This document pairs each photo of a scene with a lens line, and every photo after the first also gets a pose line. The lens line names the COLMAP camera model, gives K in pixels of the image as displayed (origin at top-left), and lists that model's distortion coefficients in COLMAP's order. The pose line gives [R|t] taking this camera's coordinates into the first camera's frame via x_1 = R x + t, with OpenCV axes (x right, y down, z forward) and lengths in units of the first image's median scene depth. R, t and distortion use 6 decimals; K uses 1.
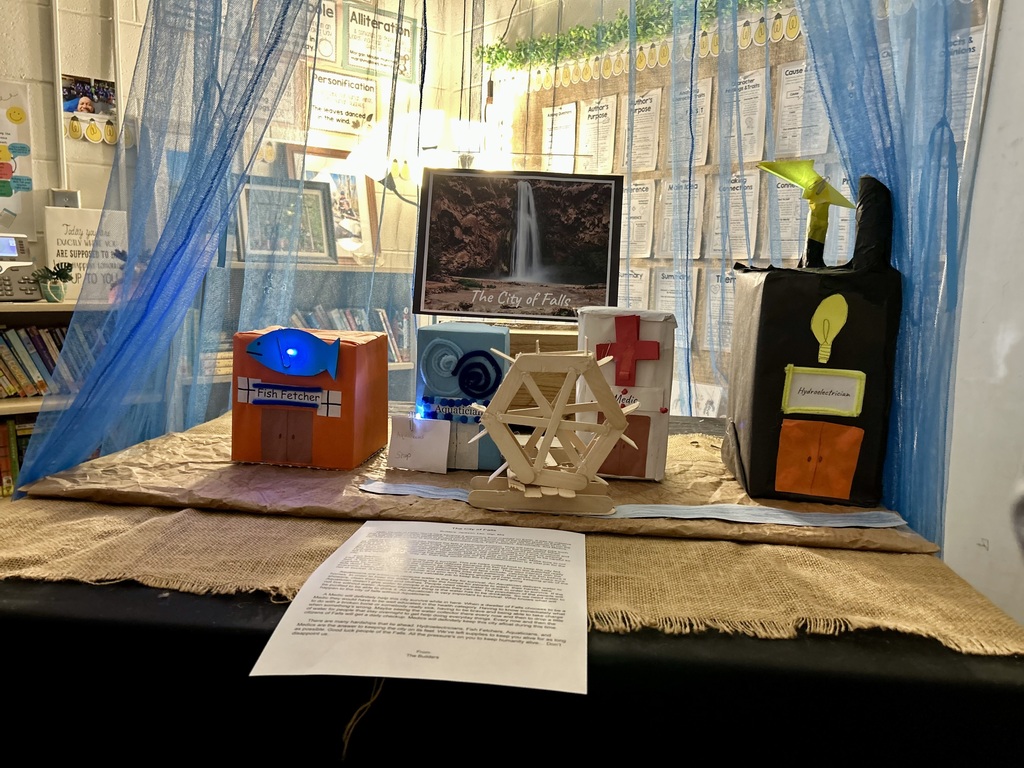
lens RADIAL K [[776.6, 0, 512.0], [0, 776.6, 384.0], [0, 0, 1]] dist [0.112617, -0.196949]
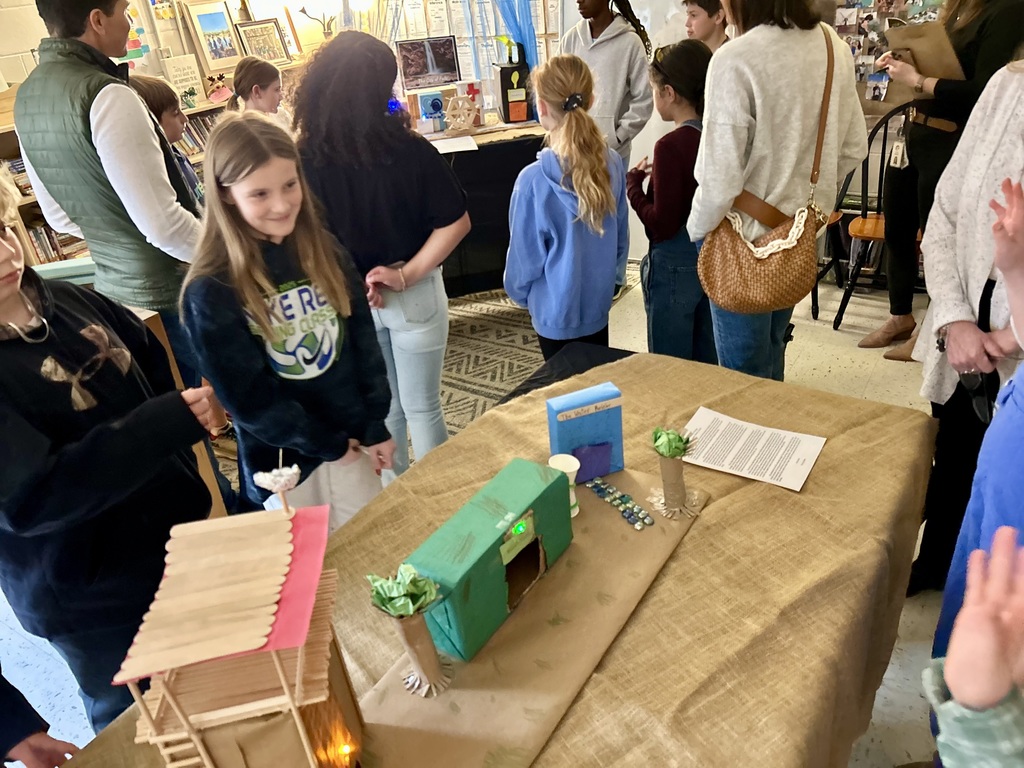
lens RADIAL K [[790.1, 0, 512.0], [0, 790.1, 384.0], [0, 0, 1]] dist [0.023743, 0.001689]
pose [[0.943513, -0.252974, 0.213978, -0.911210], [0.166795, 0.920649, 0.352967, -0.065627], [-0.286290, -0.297338, 0.910839, -3.239809]]
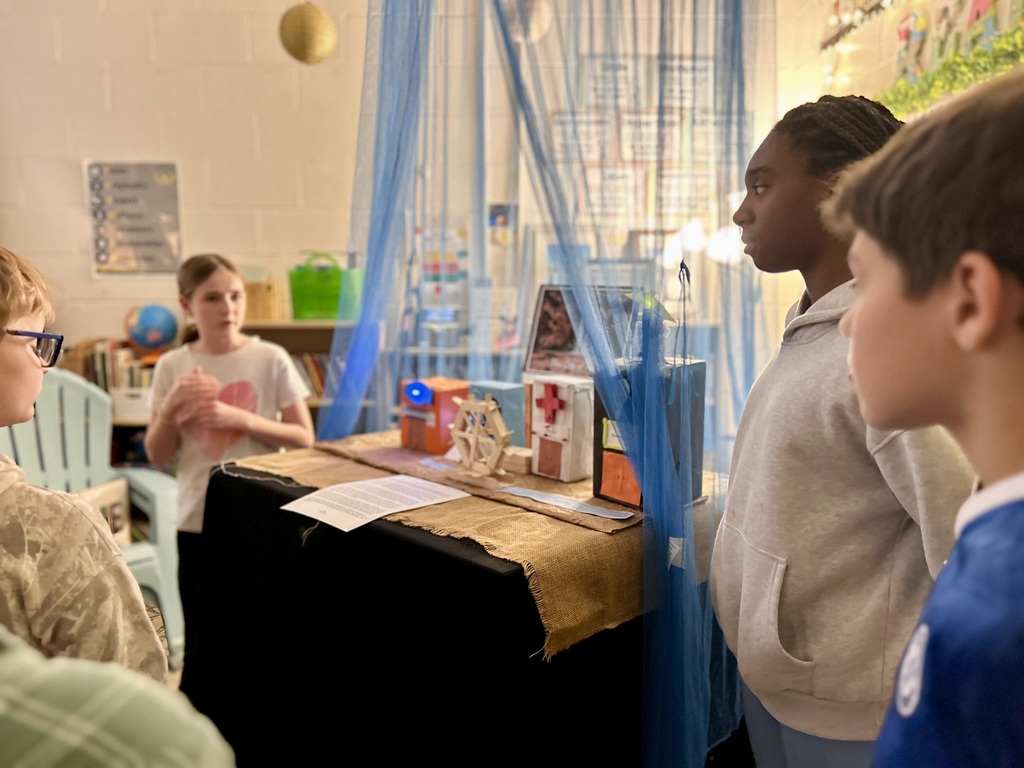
lens RADIAL K [[776.6, 0, 512.0], [0, 776.6, 384.0], [0, 0, 1]] dist [0.112617, -0.196949]
pose [[0.762994, 0.052410, -0.644277, 1.174199], [-0.071309, 0.997449, -0.003310, -0.072651], [0.642460, 0.048468, 0.764785, -0.369926]]
